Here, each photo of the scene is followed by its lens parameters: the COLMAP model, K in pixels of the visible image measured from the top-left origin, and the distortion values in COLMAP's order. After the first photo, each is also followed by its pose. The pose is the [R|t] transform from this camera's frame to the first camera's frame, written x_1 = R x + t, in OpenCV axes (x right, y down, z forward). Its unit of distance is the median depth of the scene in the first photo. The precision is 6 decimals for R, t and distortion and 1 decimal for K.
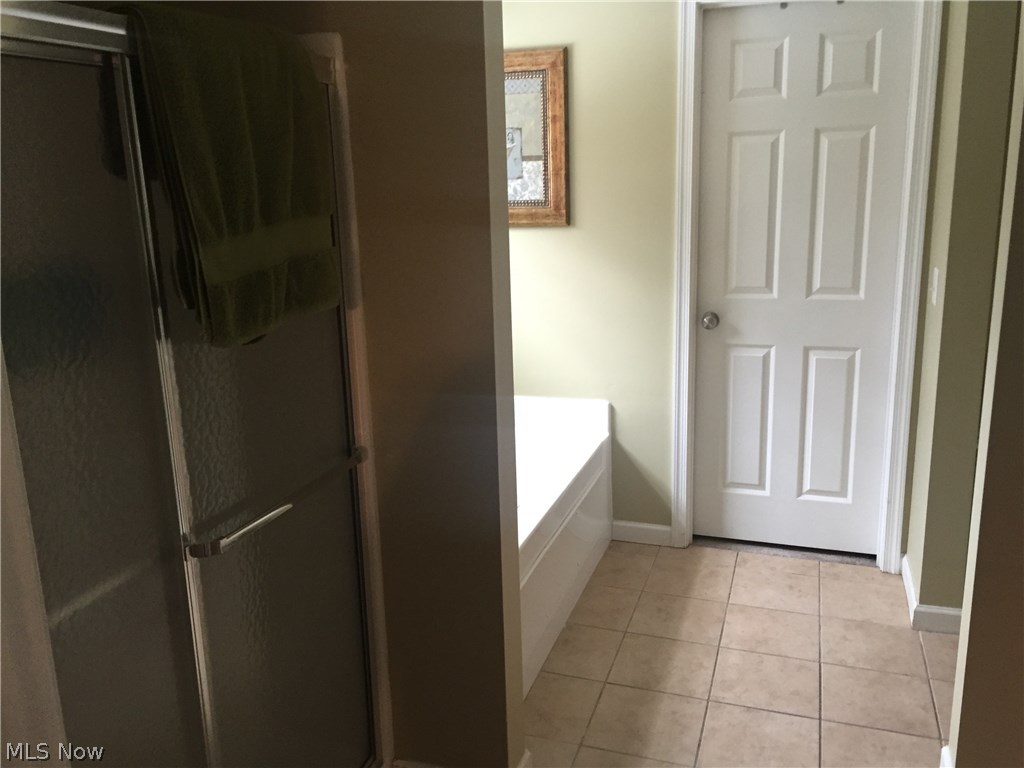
lens RADIAL K [[894.7, 0, 507.1], [0, 894.7, 381.8], [0, 0, 1]] dist [0.063274, -0.062347]
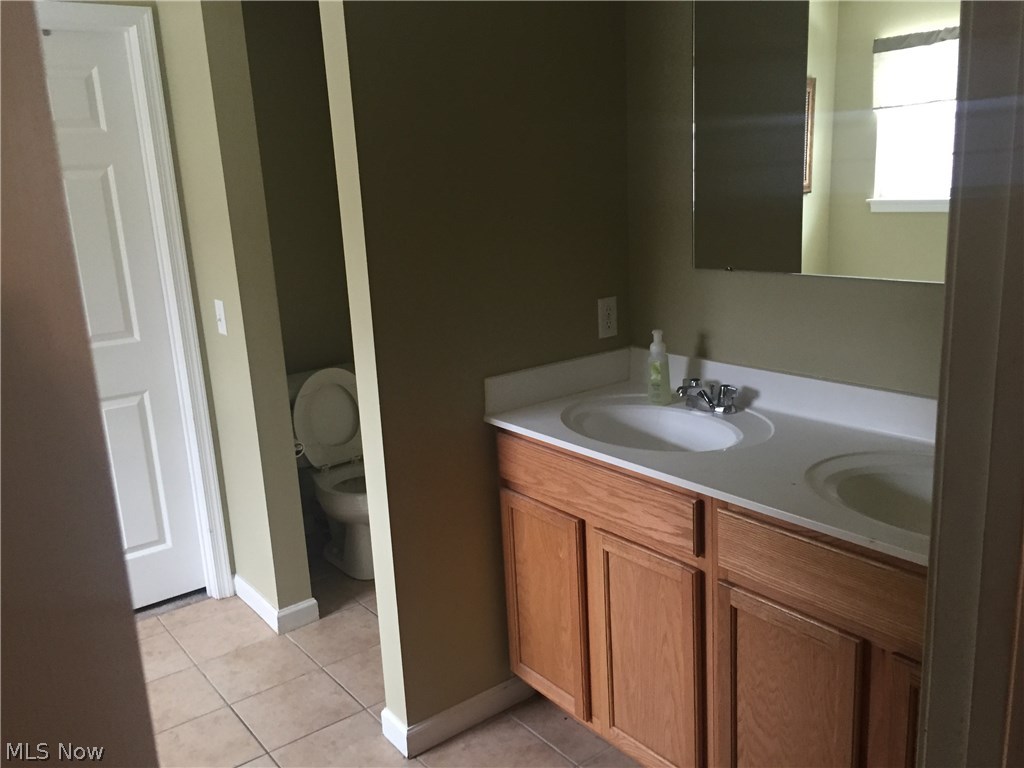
lens RADIAL K [[894.7, 0, 505.9], [0, 894.7, 385.6], [0, 0, 1]] dist [0.063274, -0.062347]
pose [[0.559758, -0.200600, 0.804009, -0.189976], [0.234673, 0.968911, 0.078361, -0.029616], [-0.794732, 0.144816, 0.589431, 0.124189]]
